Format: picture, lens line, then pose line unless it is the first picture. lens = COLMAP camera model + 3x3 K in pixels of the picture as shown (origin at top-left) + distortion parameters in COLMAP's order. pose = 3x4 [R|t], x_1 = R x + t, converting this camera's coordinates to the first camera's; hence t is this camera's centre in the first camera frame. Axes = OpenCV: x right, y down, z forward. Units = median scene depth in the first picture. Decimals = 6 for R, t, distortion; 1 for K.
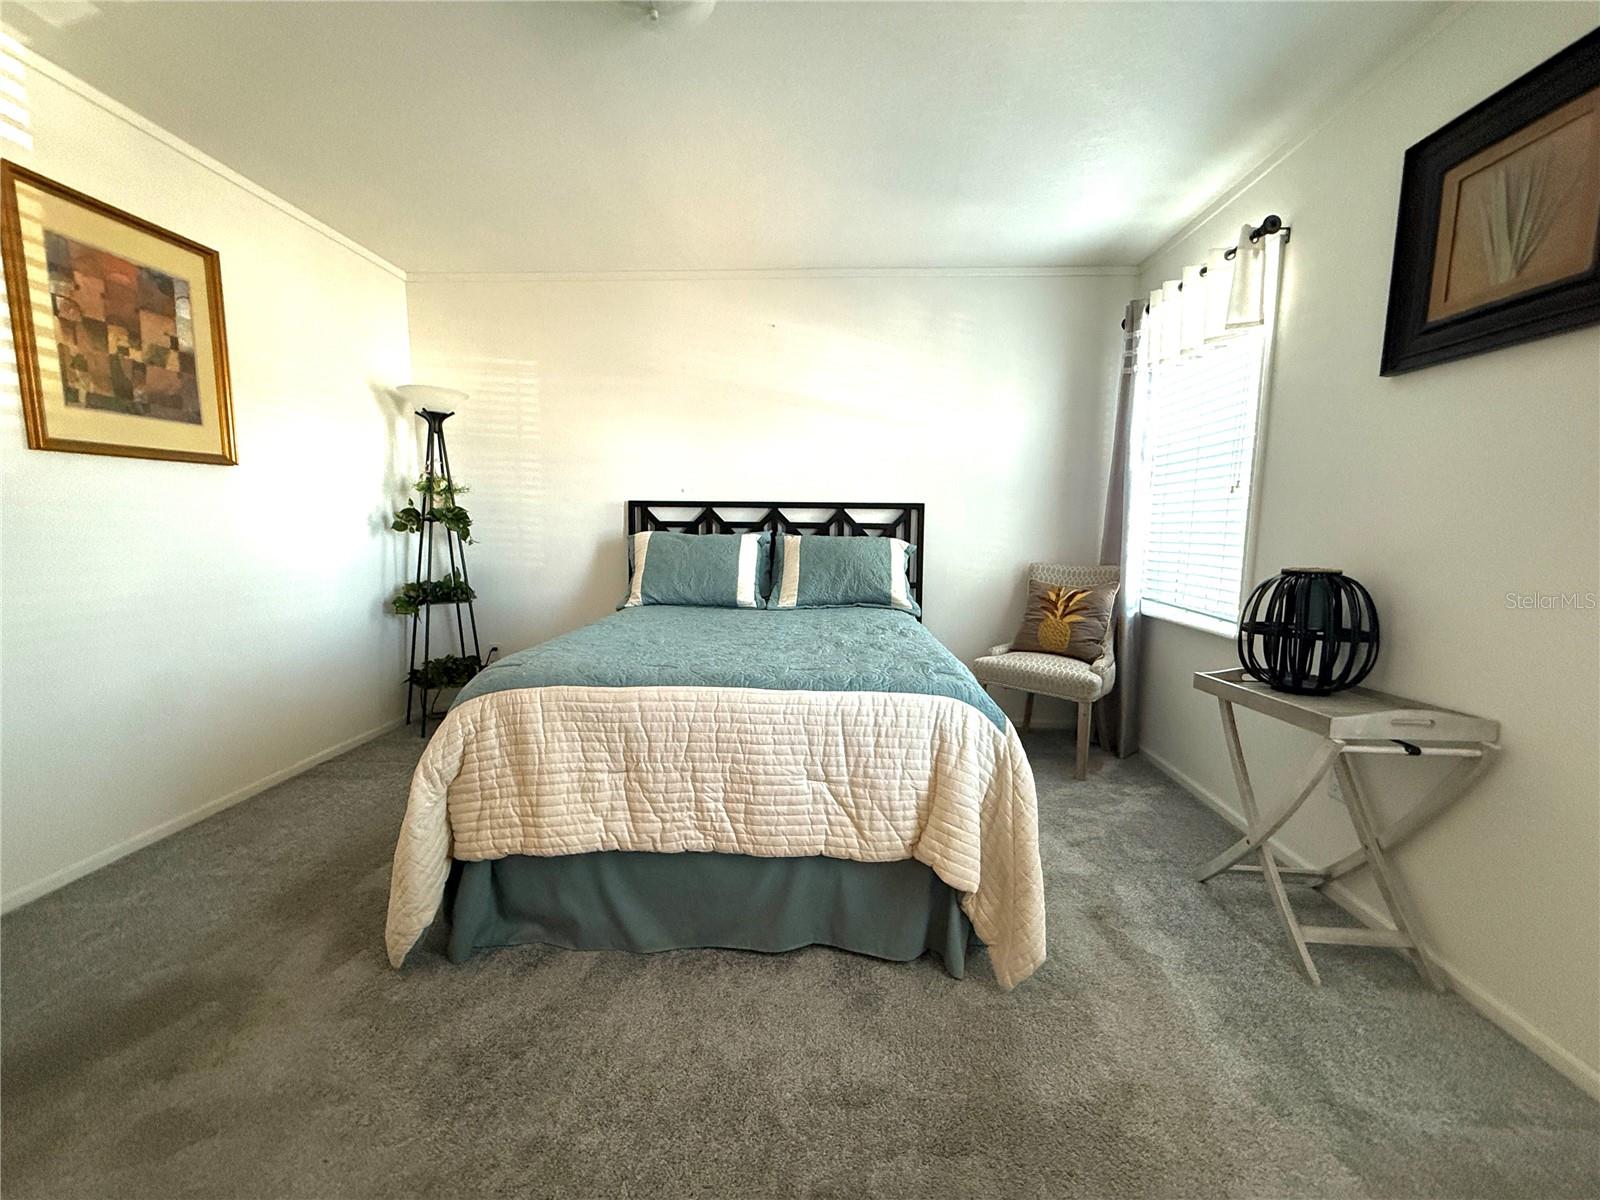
lens RADIAL K [[646.9, 0, 797.6], [0, 646.9, 600.2], [0, 0, 1]] dist [-0.000518, 0.000739]
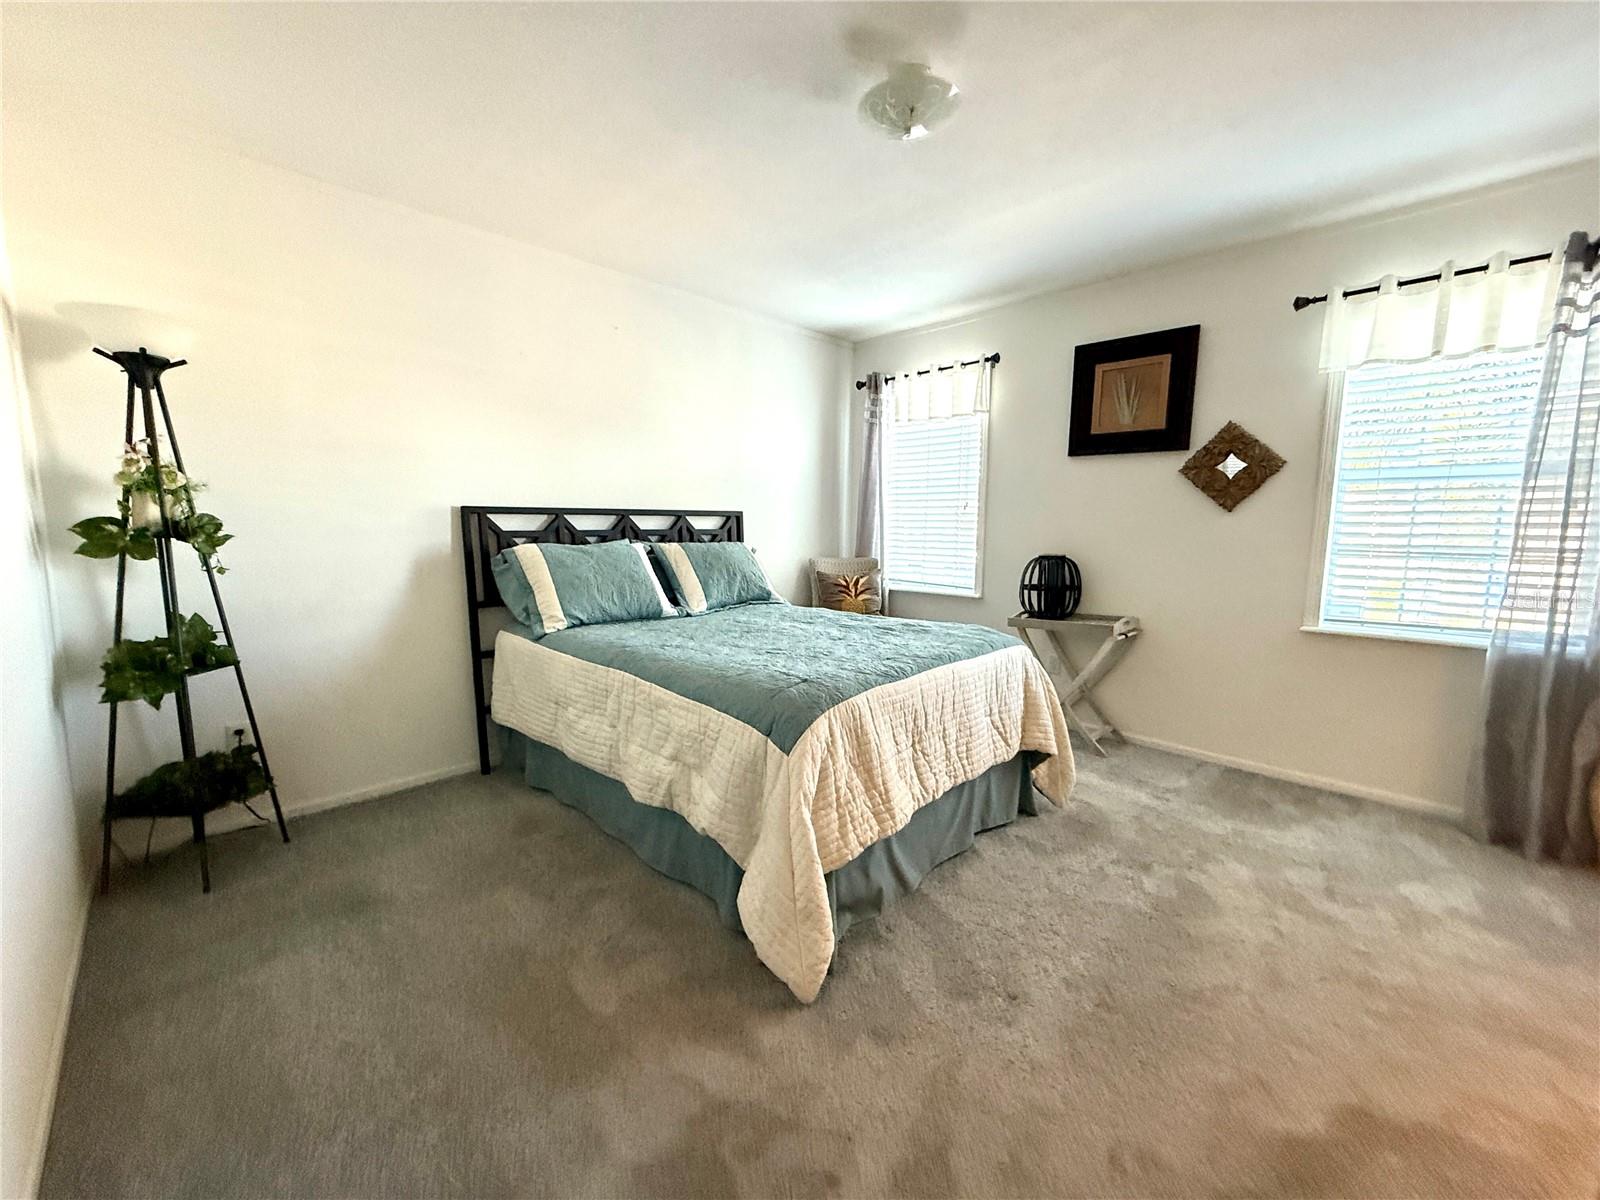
lens RADIAL K [[646.9, 0, 795.7], [0, 646.9, 601.0], [0, 0, 1]] dist [-0.000518, 0.000739]
pose [[0.664341, -0.098193, 0.740951, -0.687536], [0.089254, 0.994661, 0.051790, -0.047603], [-0.742081, 0.031726, 0.669559, 0.180531]]
